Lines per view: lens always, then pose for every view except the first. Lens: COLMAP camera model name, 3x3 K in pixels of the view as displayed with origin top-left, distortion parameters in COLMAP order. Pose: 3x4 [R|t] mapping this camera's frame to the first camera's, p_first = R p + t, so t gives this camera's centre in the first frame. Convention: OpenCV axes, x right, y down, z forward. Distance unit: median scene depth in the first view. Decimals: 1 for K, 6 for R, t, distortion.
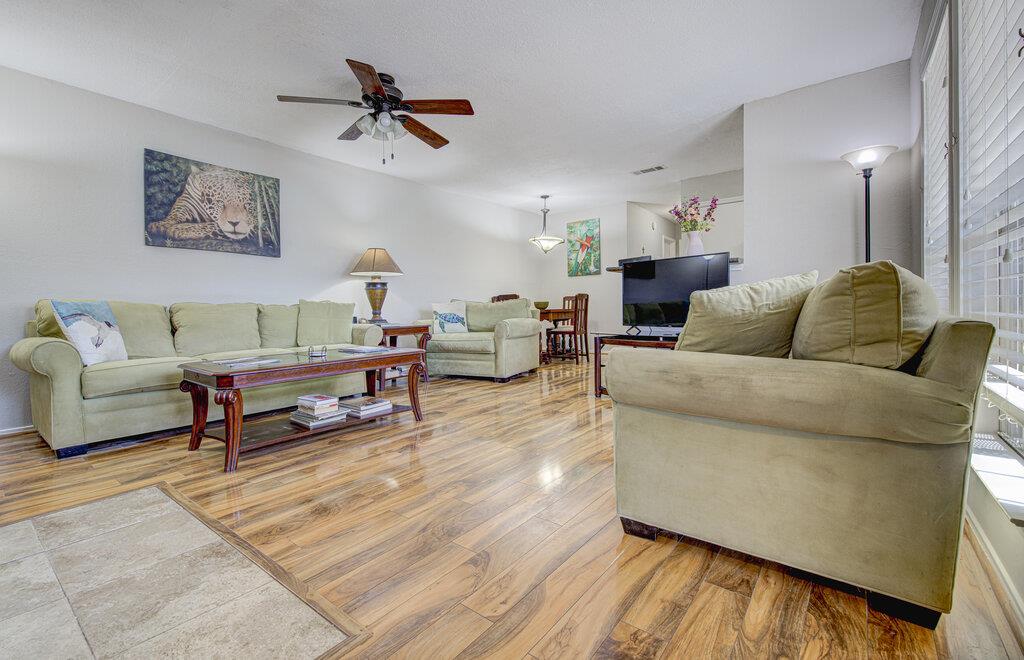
lens RADIAL K [[435.3, 0, 513.4], [0, 435.3, 309.3], [0, 0, 1]] dist [0.001731, 0.000000]
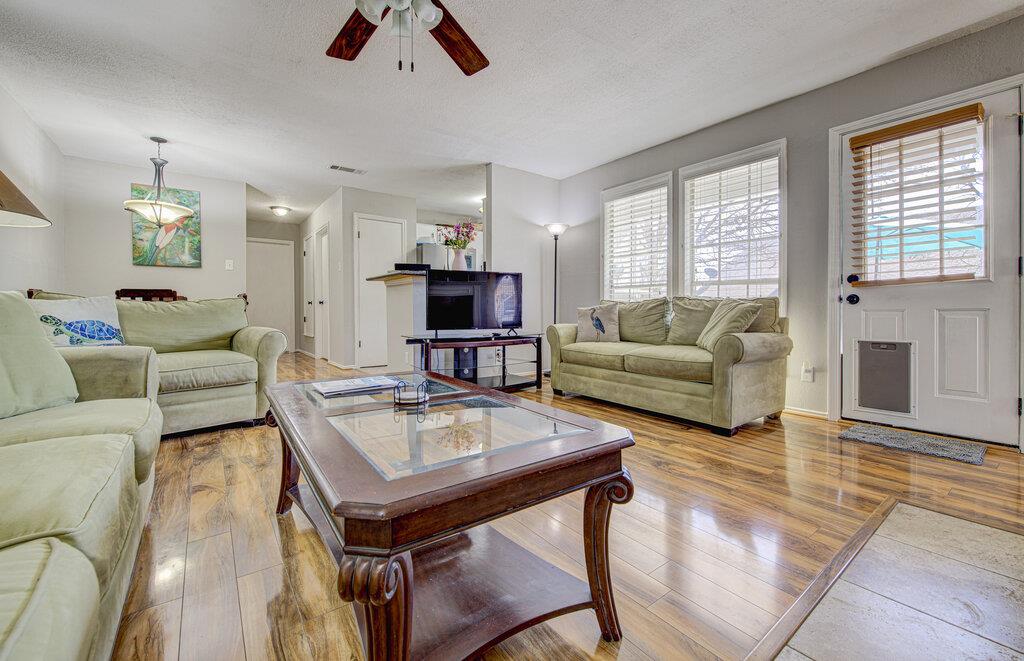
lens RADIAL K [[415.3, 0, 512.4], [0, 415.3, 316.4], [0, 0, 1]] dist [0.000498, 0.000123]
pose [[0.258411, 0.001502, 0.966034, -0.379057], [-0.000366, 0.999999, -0.001457, 0.003472], [-0.966035, 0.000023, 0.258411, 0.329245]]
